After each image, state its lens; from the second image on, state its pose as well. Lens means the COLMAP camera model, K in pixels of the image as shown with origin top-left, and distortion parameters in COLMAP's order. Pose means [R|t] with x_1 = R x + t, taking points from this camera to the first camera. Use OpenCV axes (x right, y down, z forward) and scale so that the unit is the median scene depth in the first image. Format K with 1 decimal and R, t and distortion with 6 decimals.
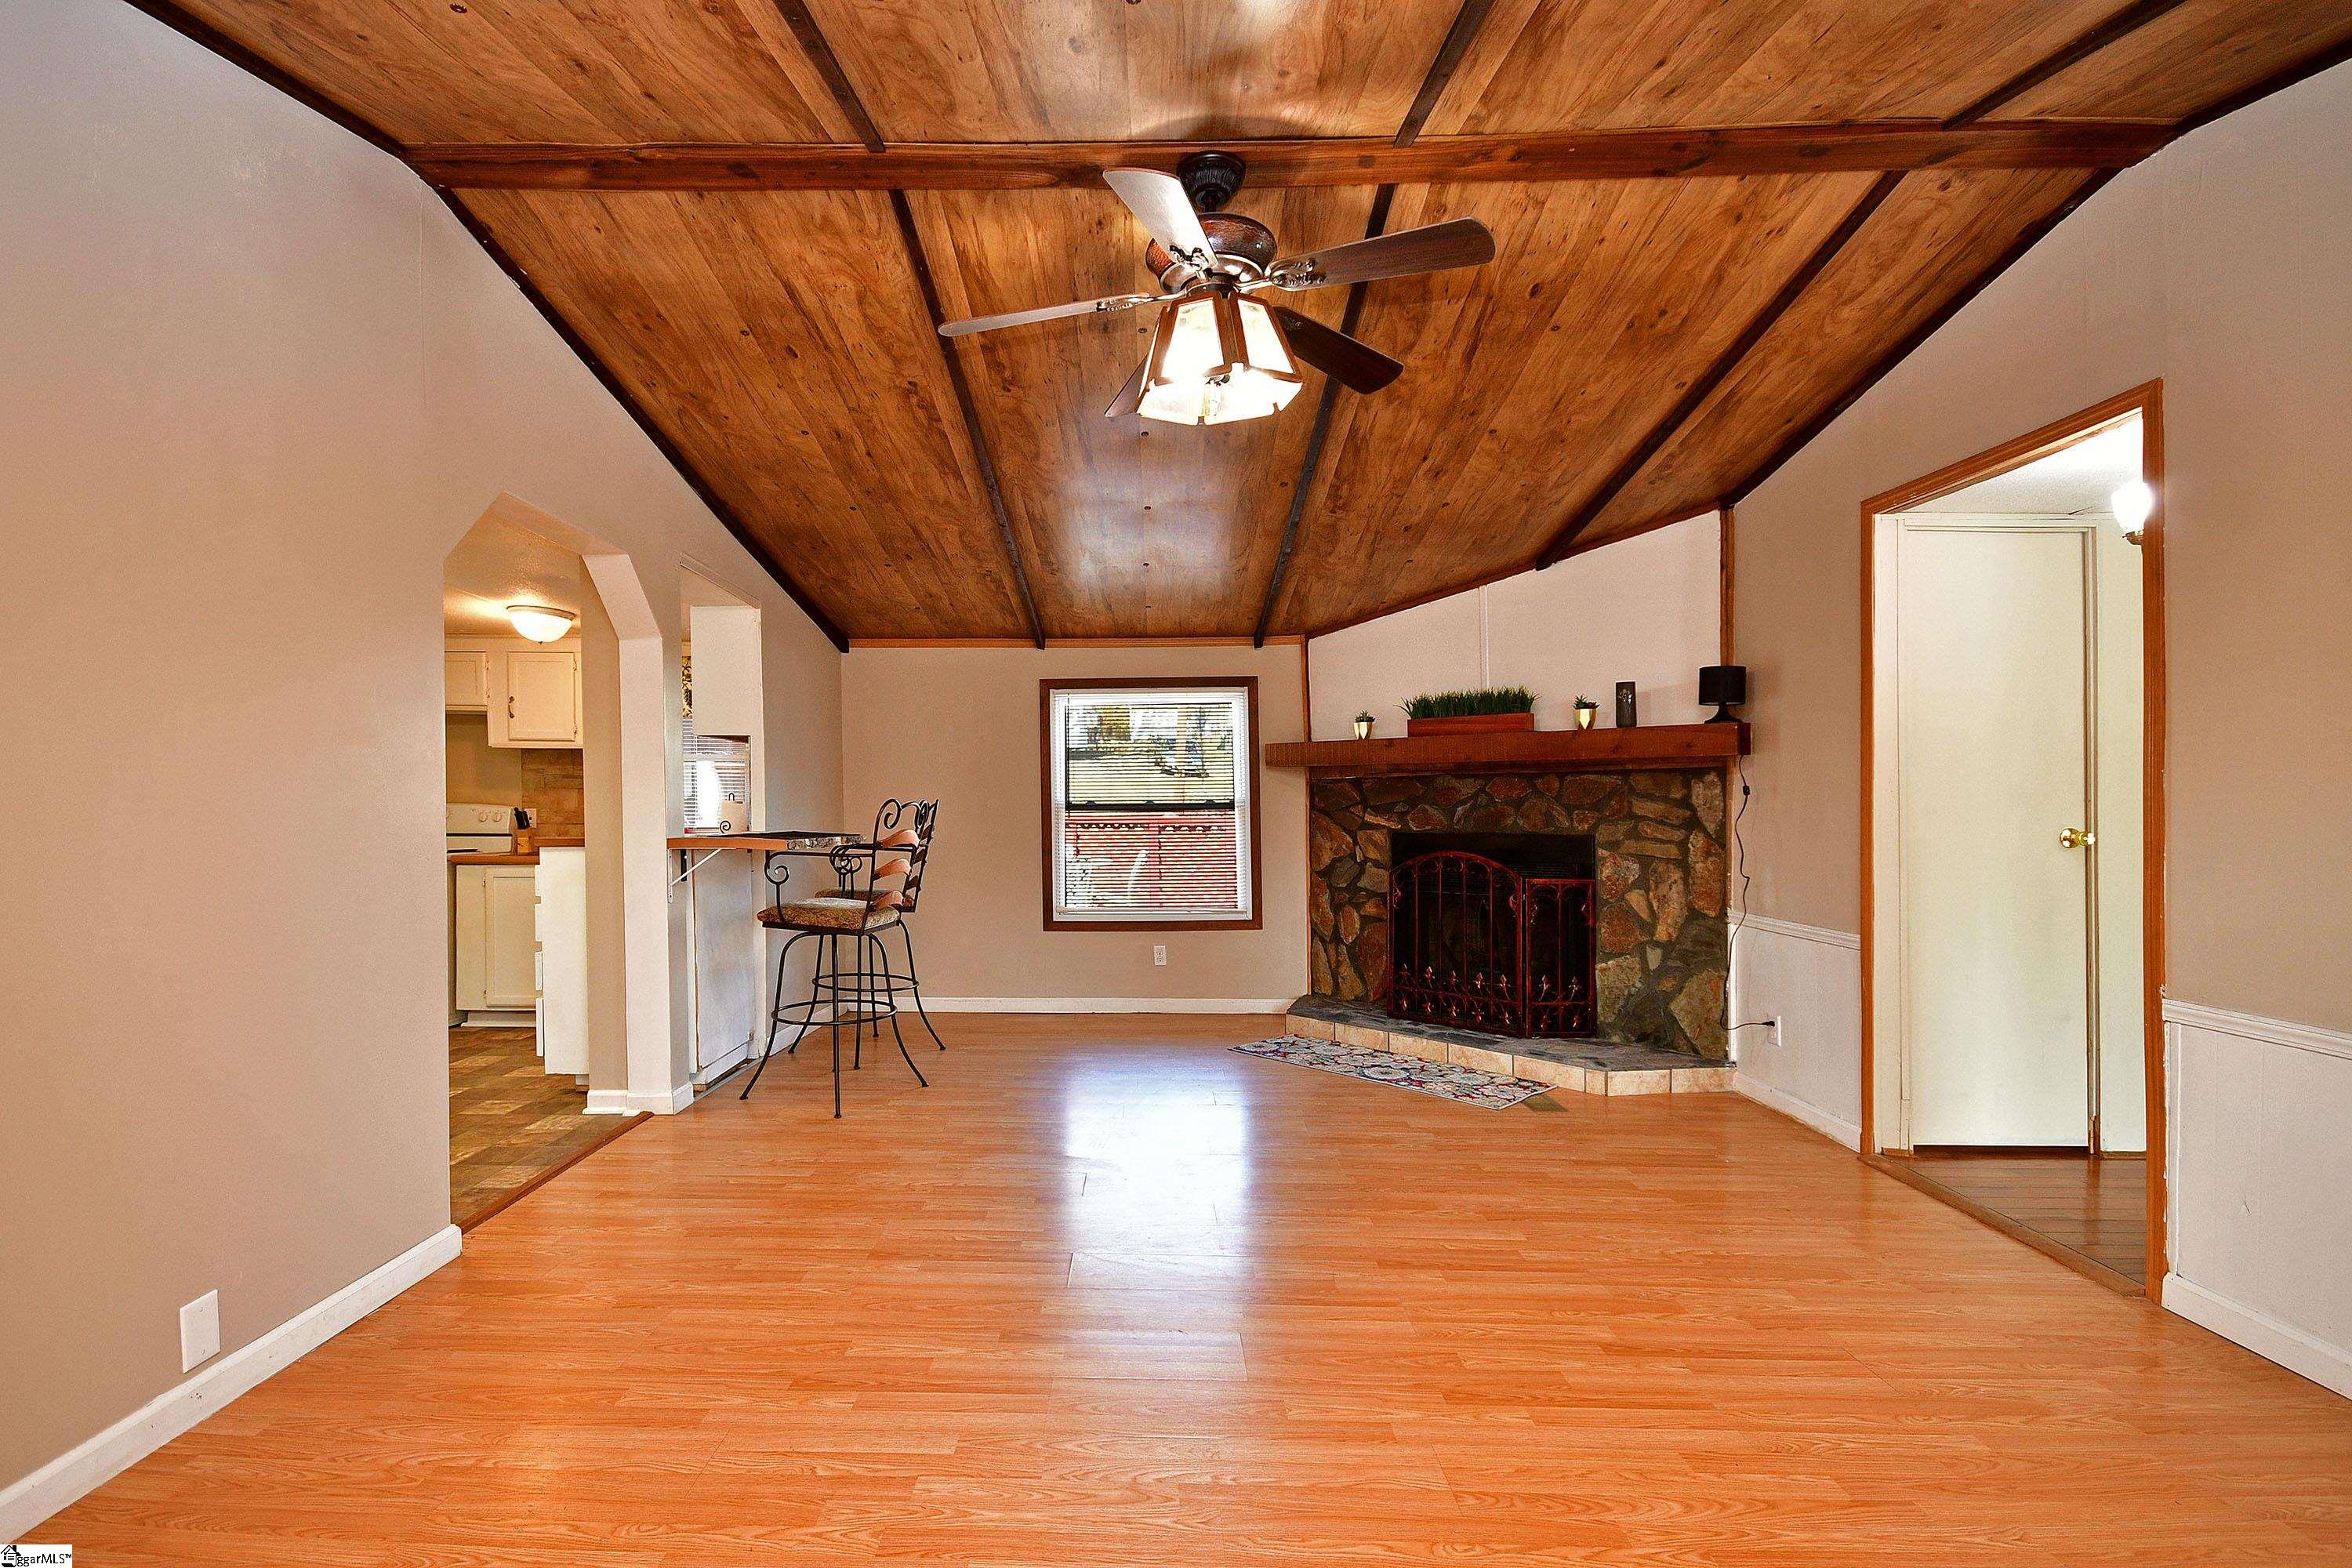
lens RADIAL K [[1062.5, 0, 1192.7], [0, 1062.5, 803.4], [0, 0, 1]] dist [-0.000589, -0.000926]
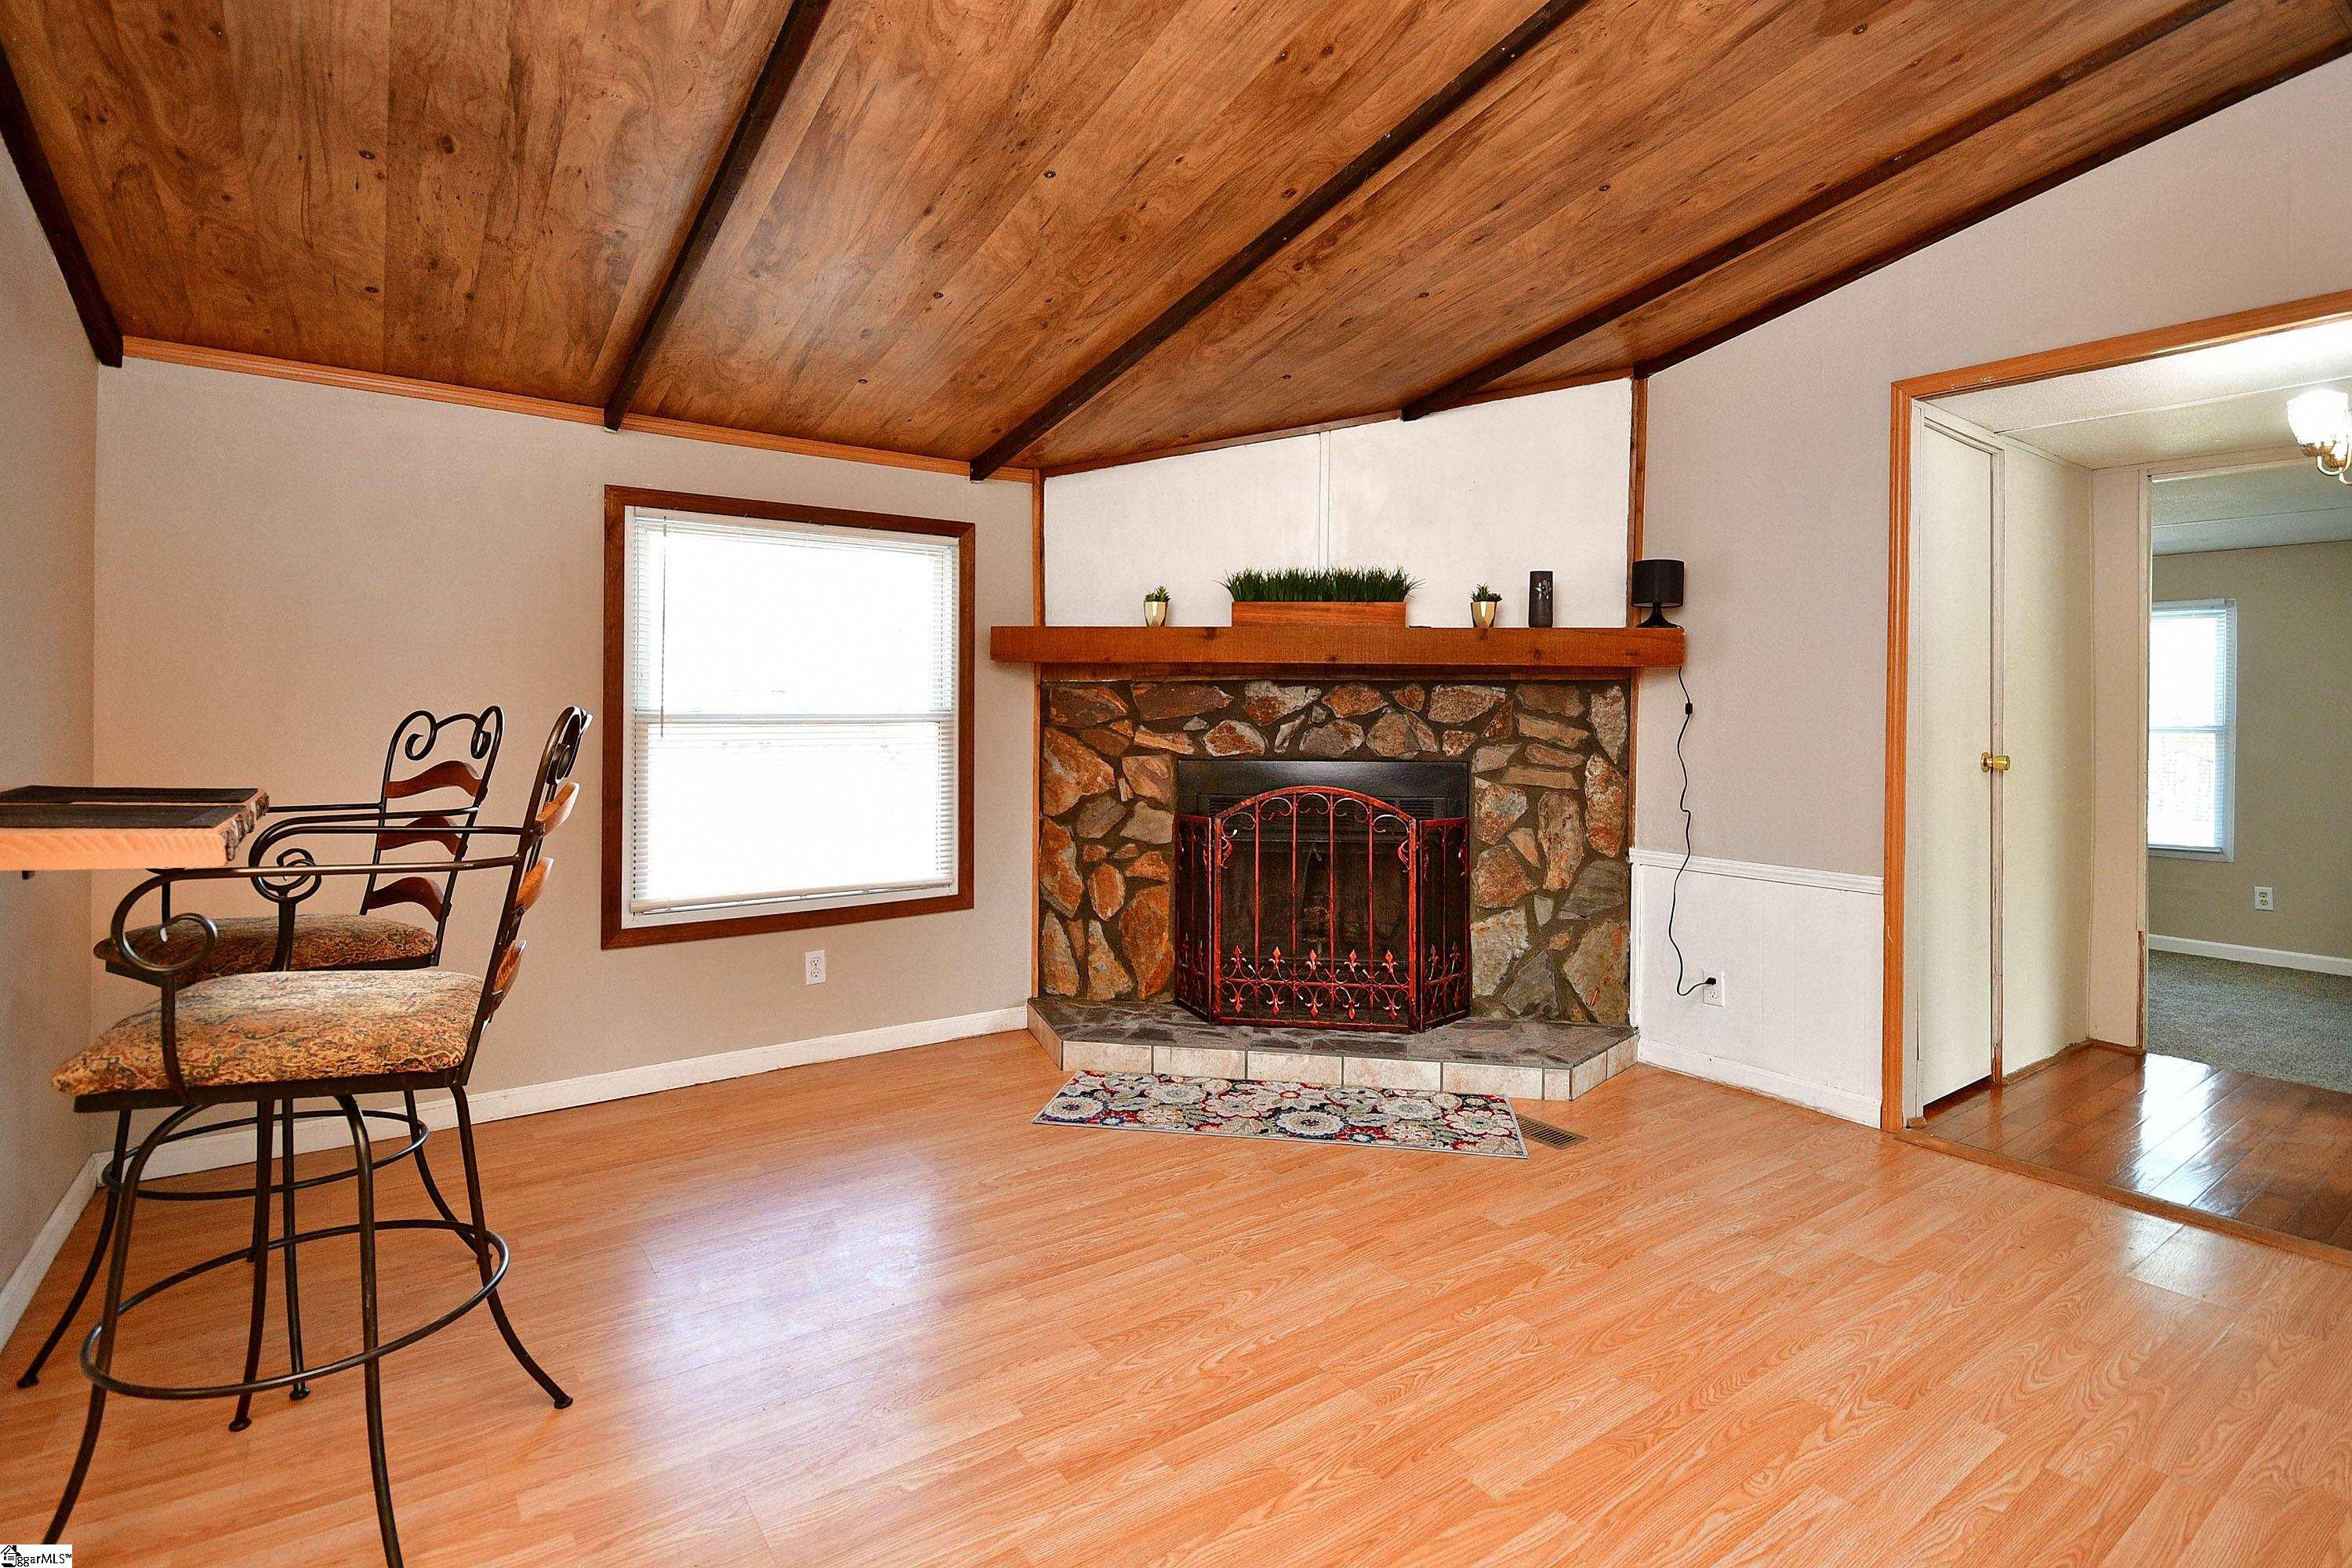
lens RADIAL K [[1062.5, 0, 1124.6], [0, 1062.5, 693.1], [0, 0, 1]] dist [-0.000589, -0.000926]
pose [[0.814001, 0.020878, 0.580489, -0.297916], [-0.009664, 0.999702, -0.022403, -0.000848], [-0.580783, 0.012626, 0.813960, 0.502079]]
